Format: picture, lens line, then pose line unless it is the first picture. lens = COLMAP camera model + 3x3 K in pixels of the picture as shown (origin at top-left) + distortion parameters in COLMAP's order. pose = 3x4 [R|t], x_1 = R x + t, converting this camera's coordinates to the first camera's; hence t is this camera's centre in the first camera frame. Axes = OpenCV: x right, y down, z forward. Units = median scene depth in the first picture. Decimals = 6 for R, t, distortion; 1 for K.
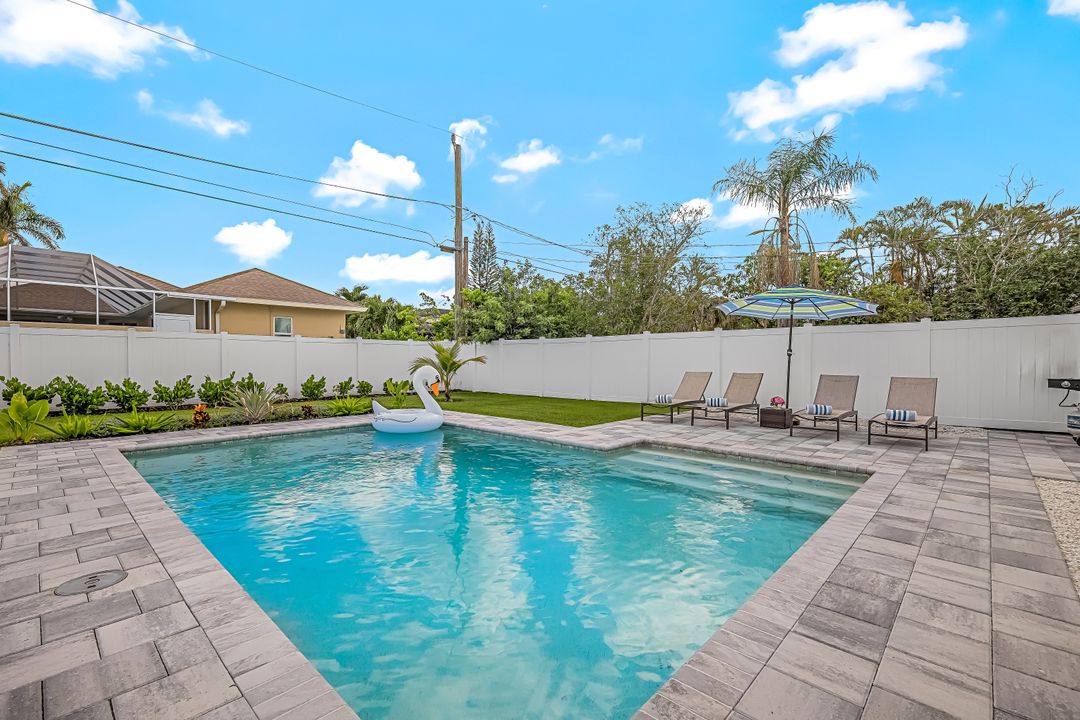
lens RADIAL K [[477.8, 0, 540.0], [0, 477.8, 360.0], [0, 0, 1]] dist [-0.002025, -0.000035]
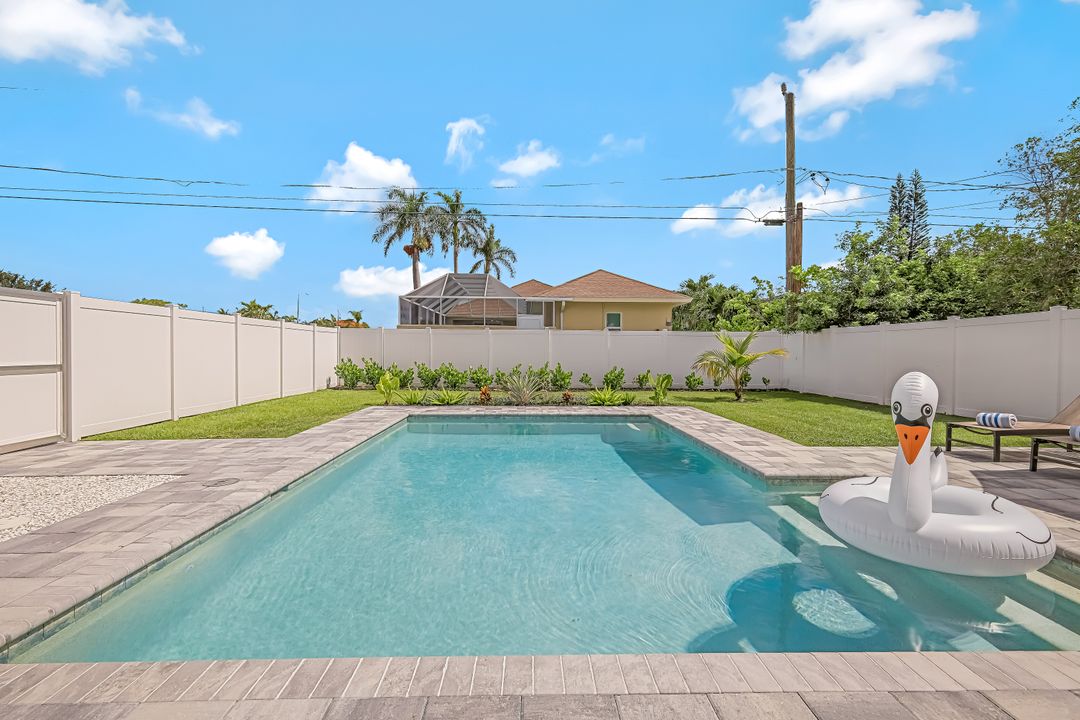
lens RADIAL K [[504.2, 0, 542.8], [0, 504.2, 362.4], [0, 0, 1]] dist [0.004451, 0.000319]
pose [[0.707255, 0.019056, -0.706702, 0.165551], [-0.006210, 0.999766, 0.020744, 0.000058], [0.706932, -0.010282, 0.707207, 0.081816]]
